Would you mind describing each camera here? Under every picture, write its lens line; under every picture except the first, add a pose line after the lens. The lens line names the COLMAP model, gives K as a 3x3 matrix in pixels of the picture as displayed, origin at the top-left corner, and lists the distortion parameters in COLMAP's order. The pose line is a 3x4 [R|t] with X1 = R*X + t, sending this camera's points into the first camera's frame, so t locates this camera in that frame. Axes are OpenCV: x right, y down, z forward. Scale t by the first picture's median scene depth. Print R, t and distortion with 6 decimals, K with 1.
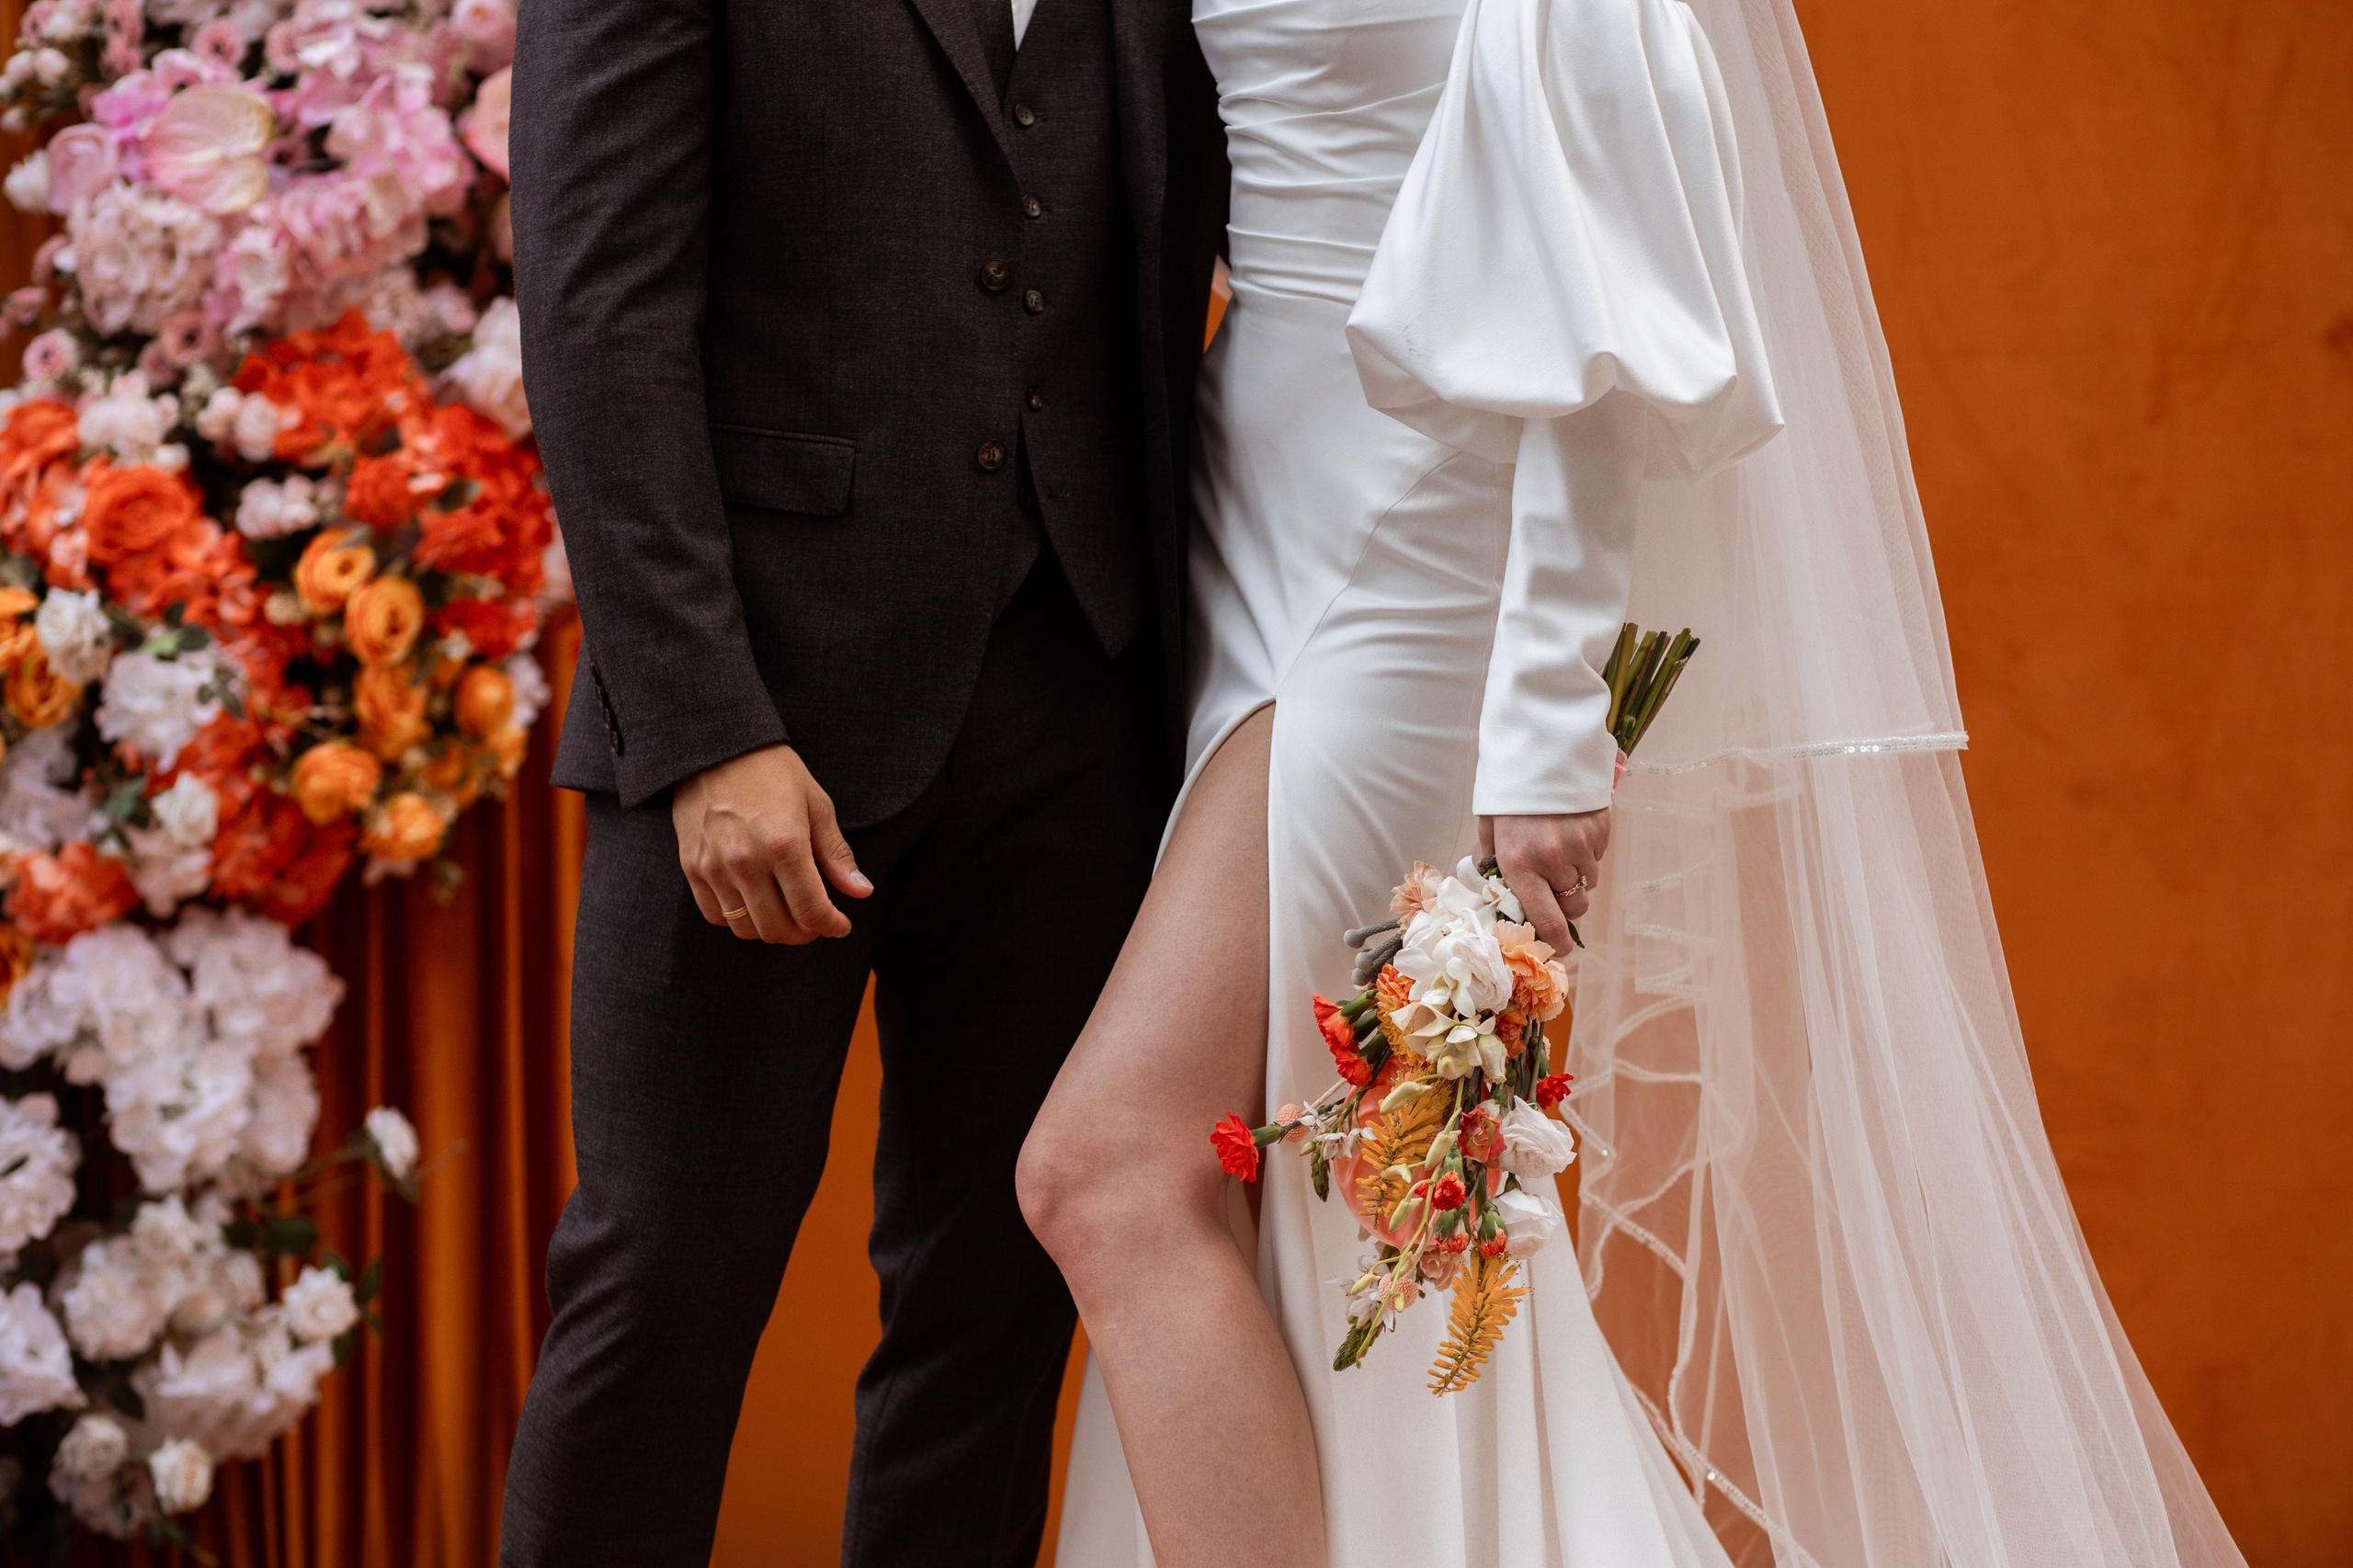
lens RADIAL K [[5877.9, 0, 1179.8], [0, 5877.9, 740.7], [0, 0, 1]] dist [-0.057119, -0.159141]
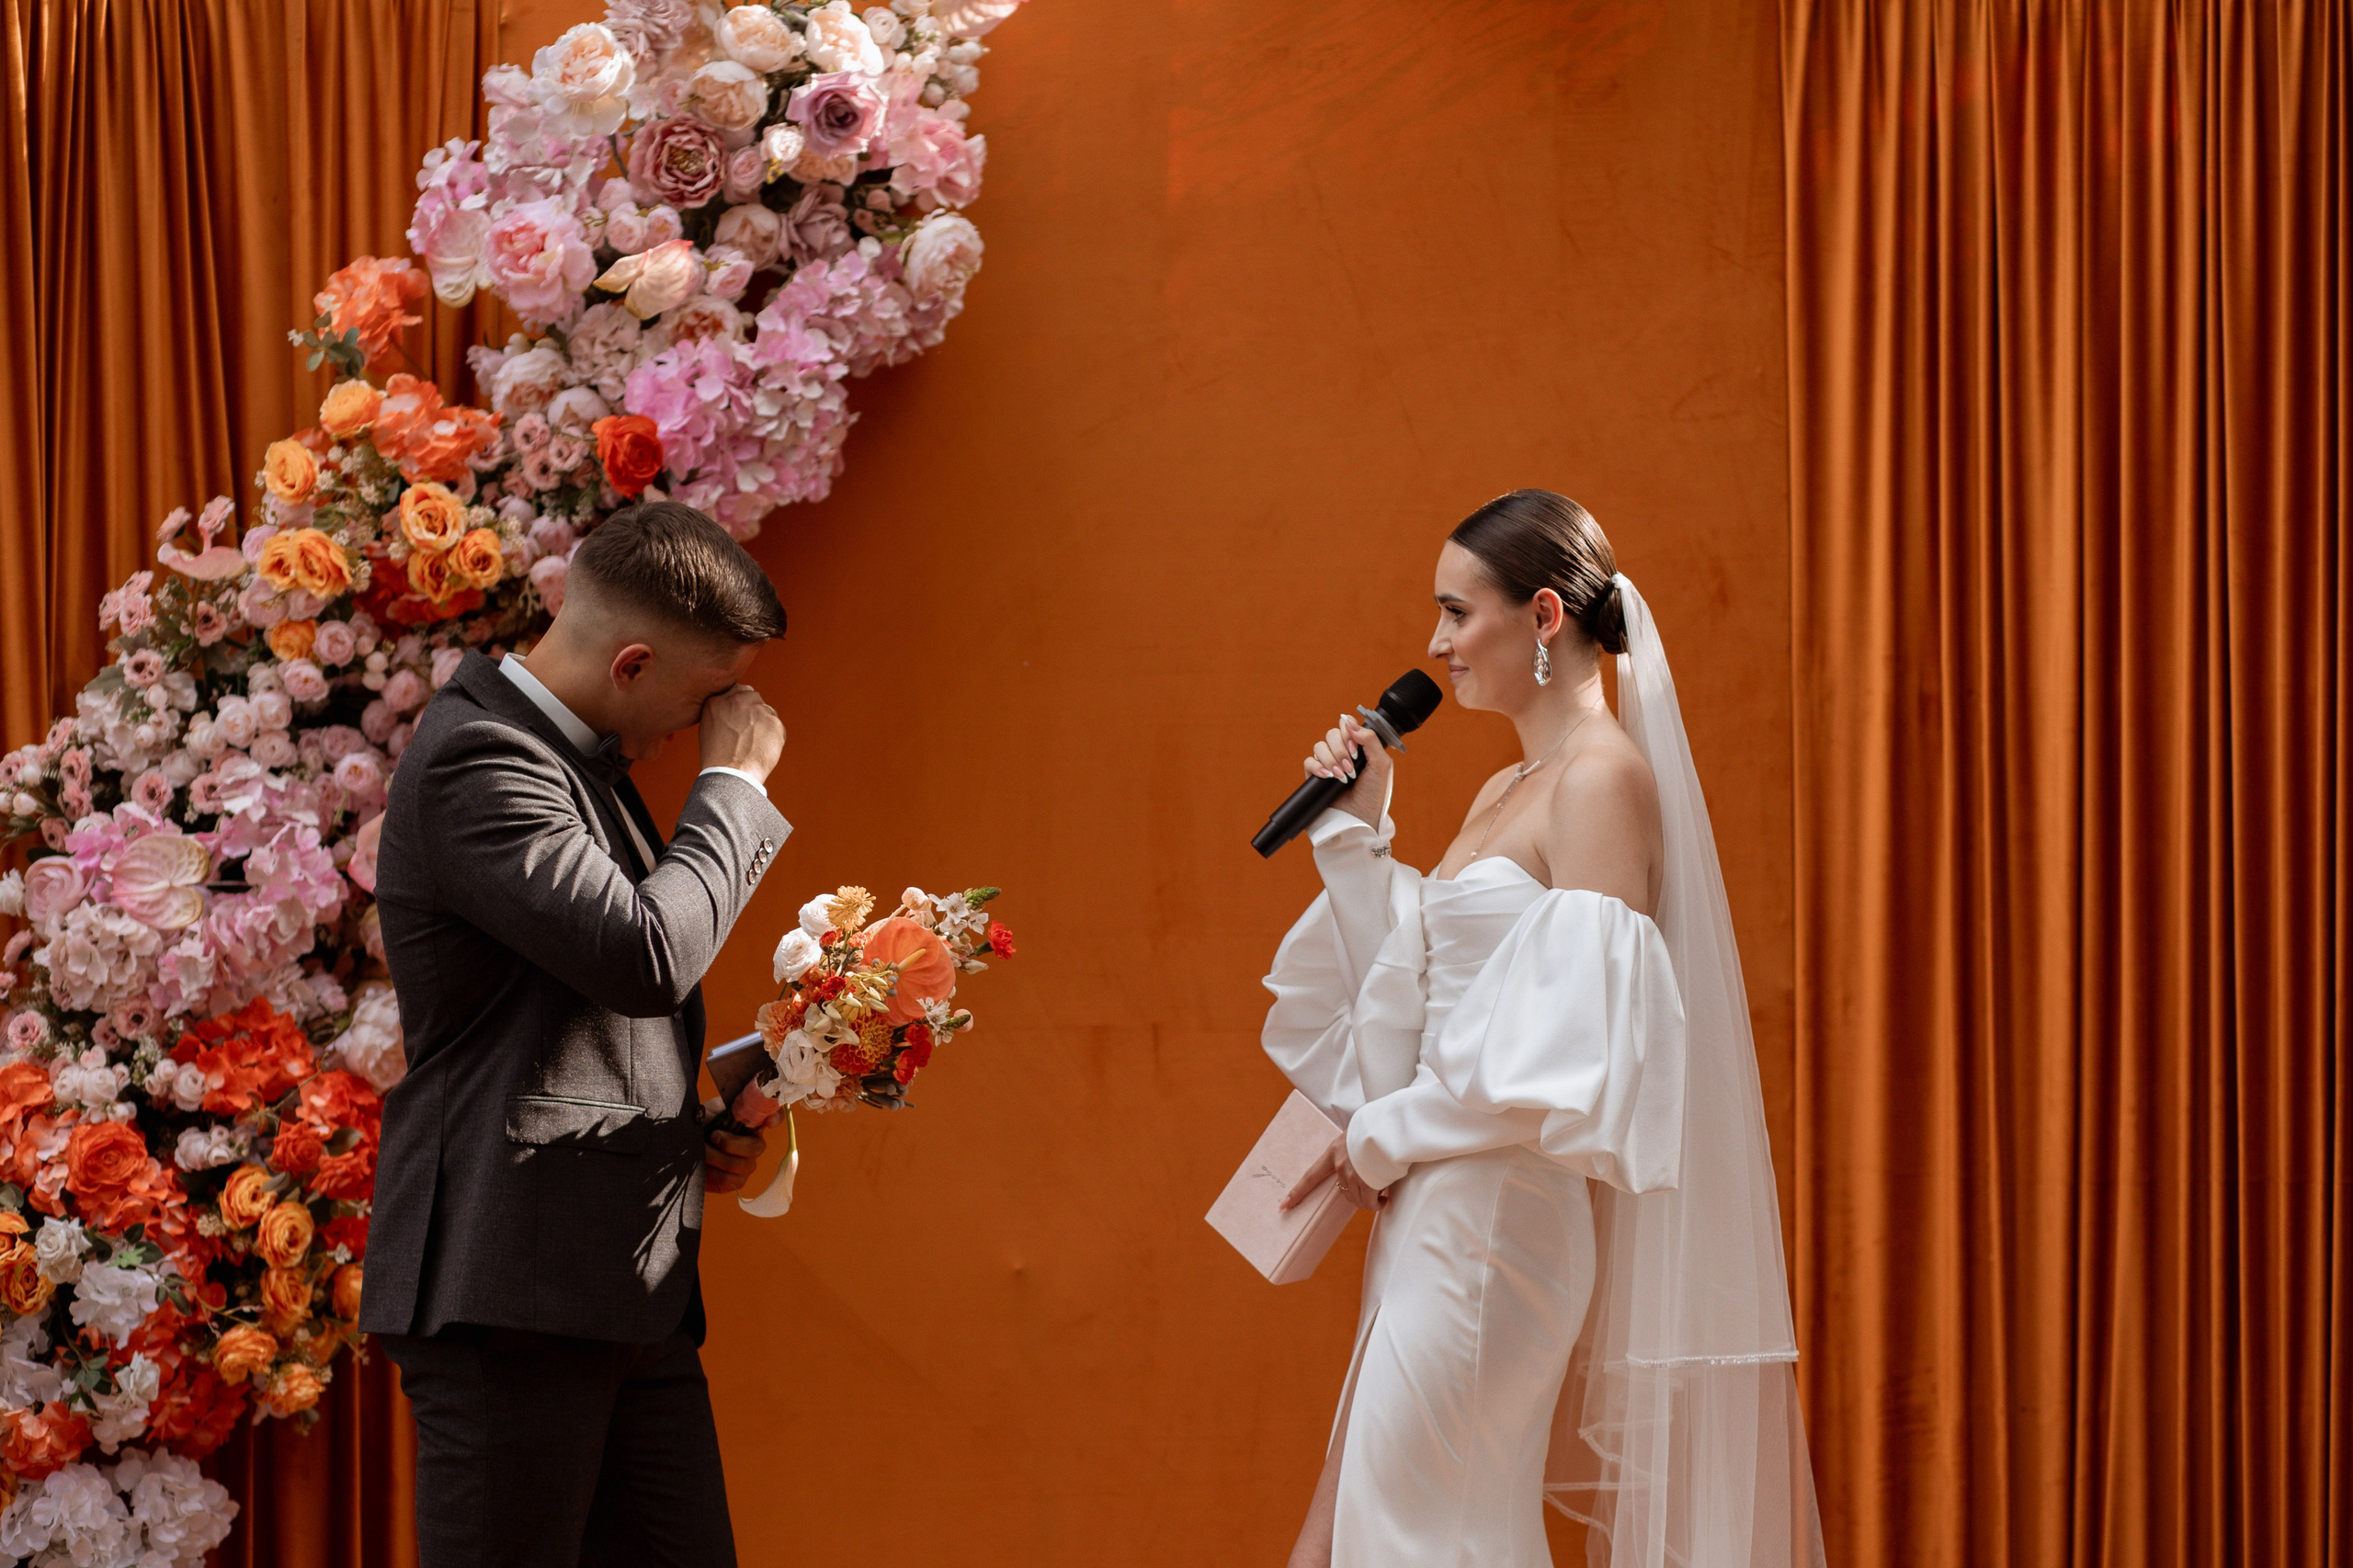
lens RADIAL K [[6032.5, 0, 1176.5], [0, 6032.5, 784.0], [0, 0, 1]] dist [-0.110967, -0.400783]
pose [[0.995814, 0.007559, 0.091089, -0.059231], [-0.003274, 0.998885, -0.047095, -0.058546], [-0.091344, 0.046599, 0.994729, -0.372436]]
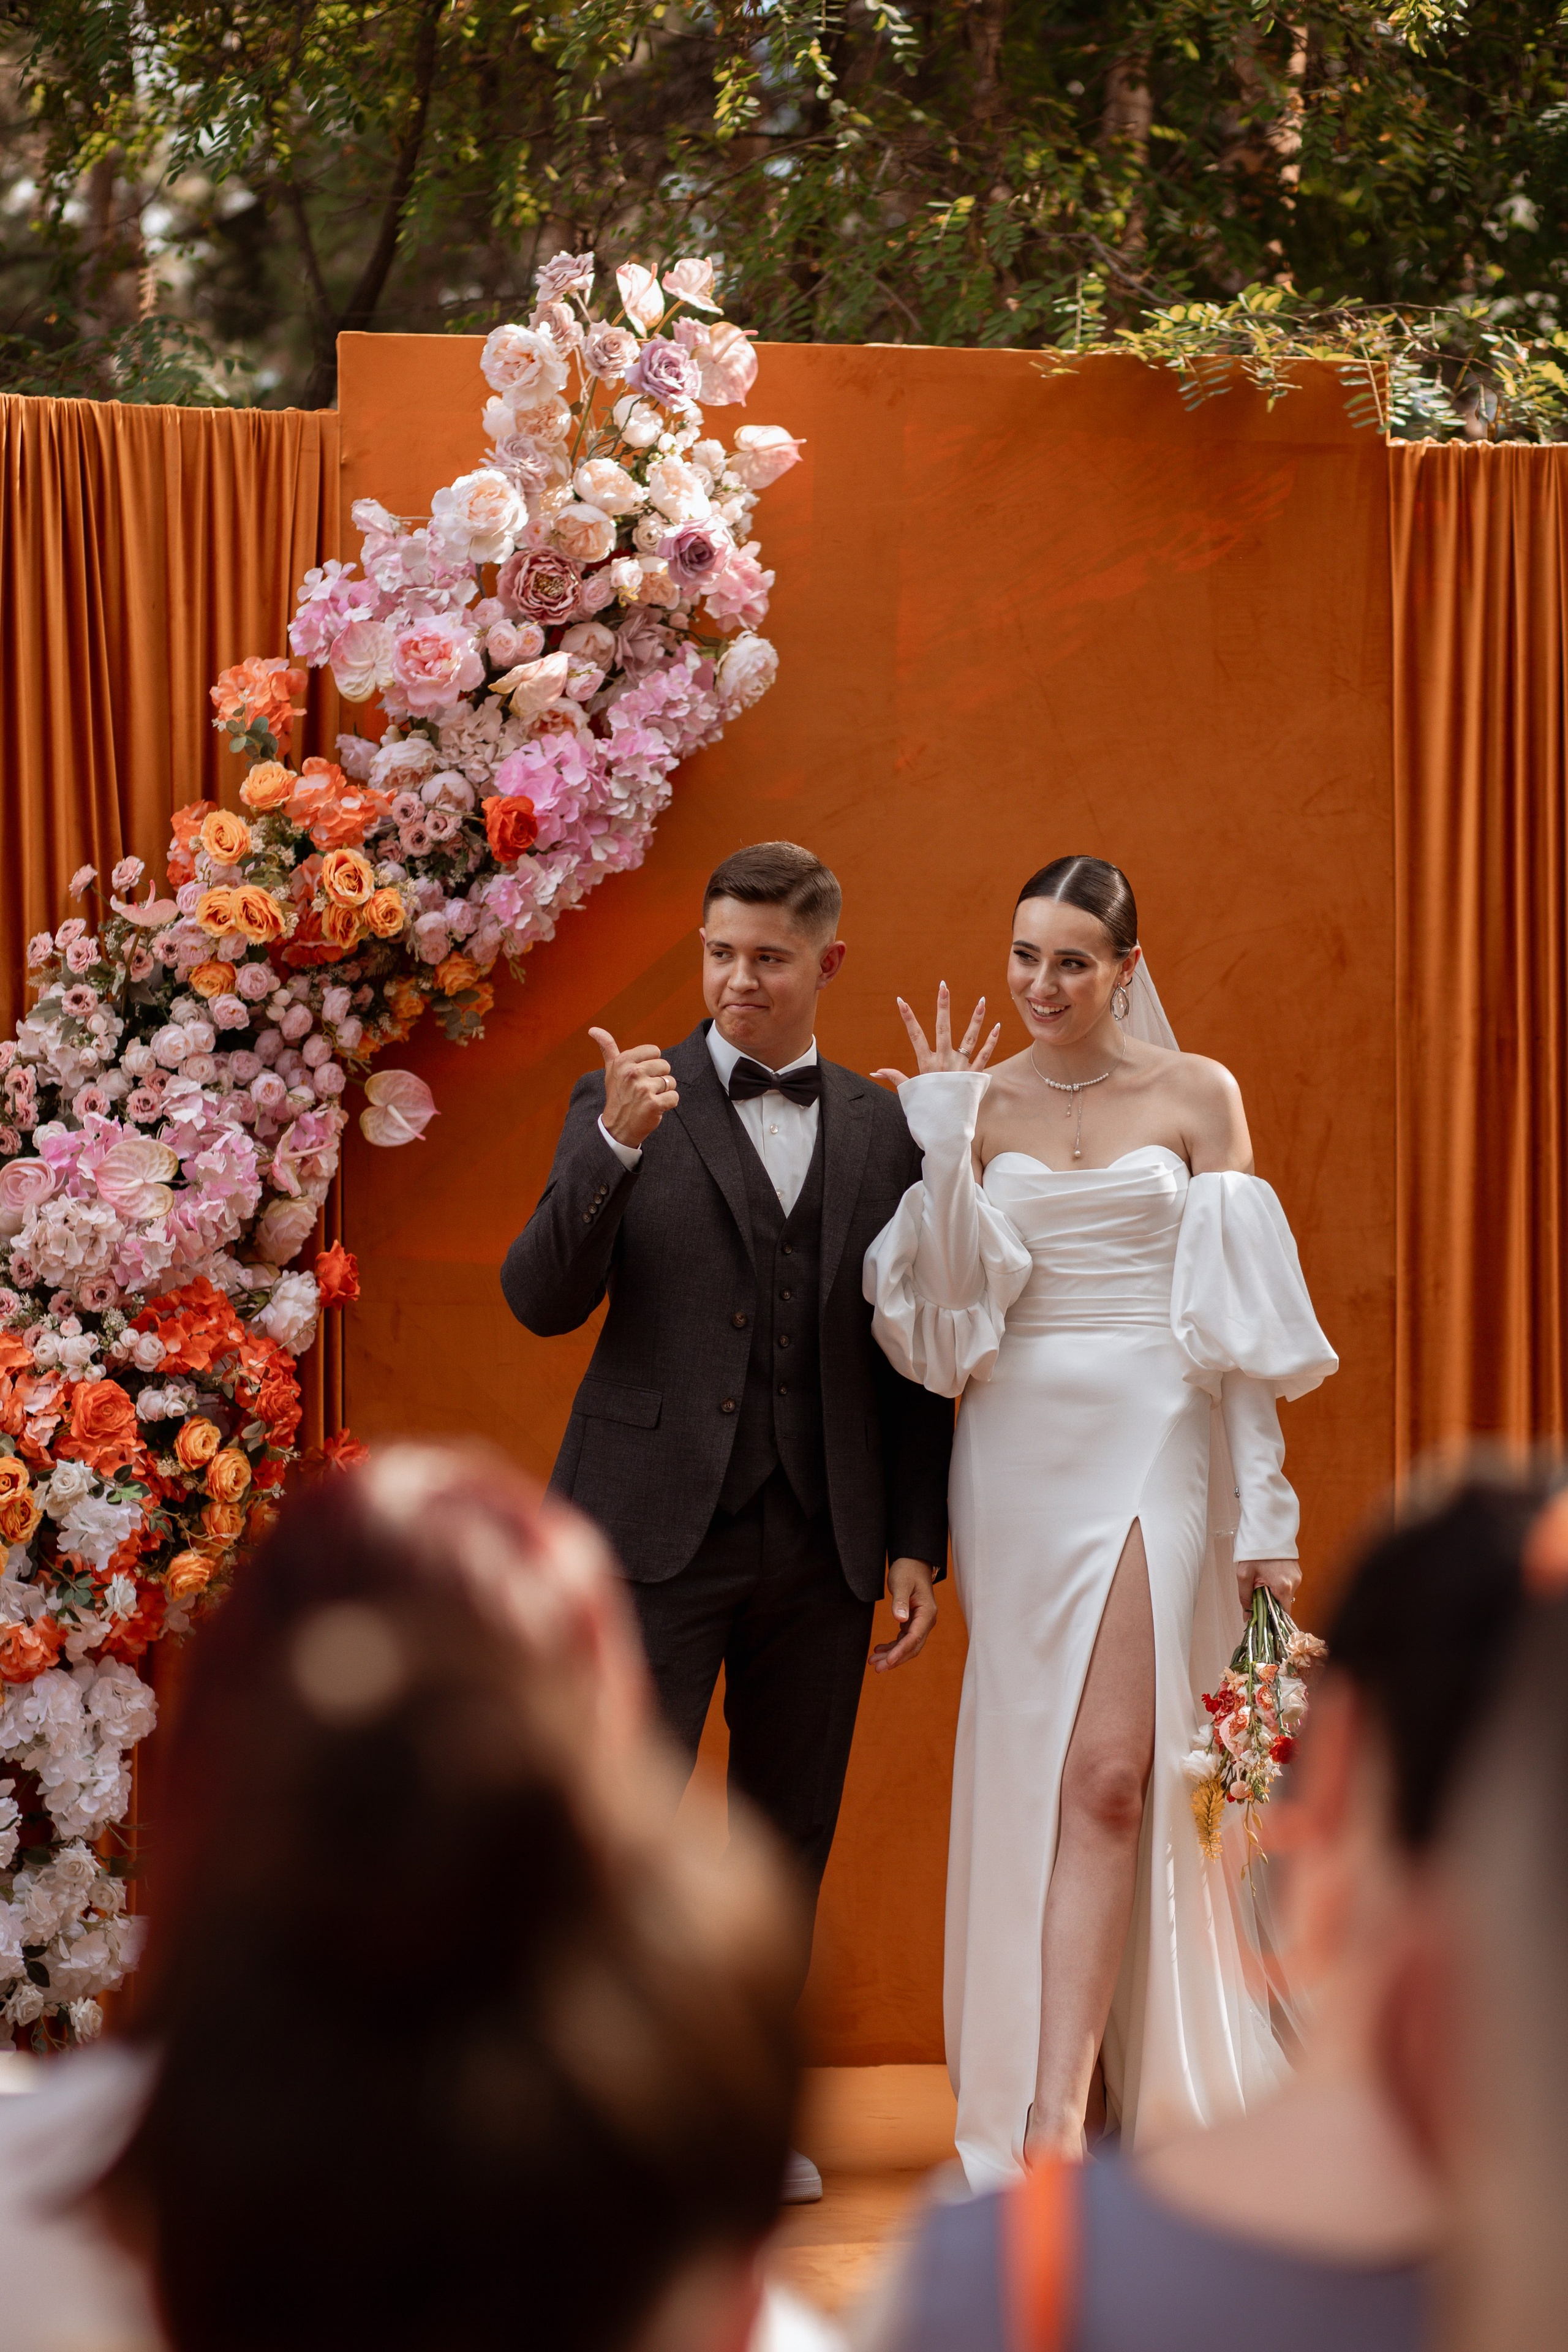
lens RADIAL K [[5745.5, 0, 779.7], [0, 5745.5, 1139.5], [0, 0, 1]] dist [-0.068054, -0.924432]
pose [[0.959416, 0.015348, 0.281578, -0.428625], [-0.002329, 0.998915, -0.046512, -0.039066], [-0.281987, 0.043968, 0.958410, -0.529365]]
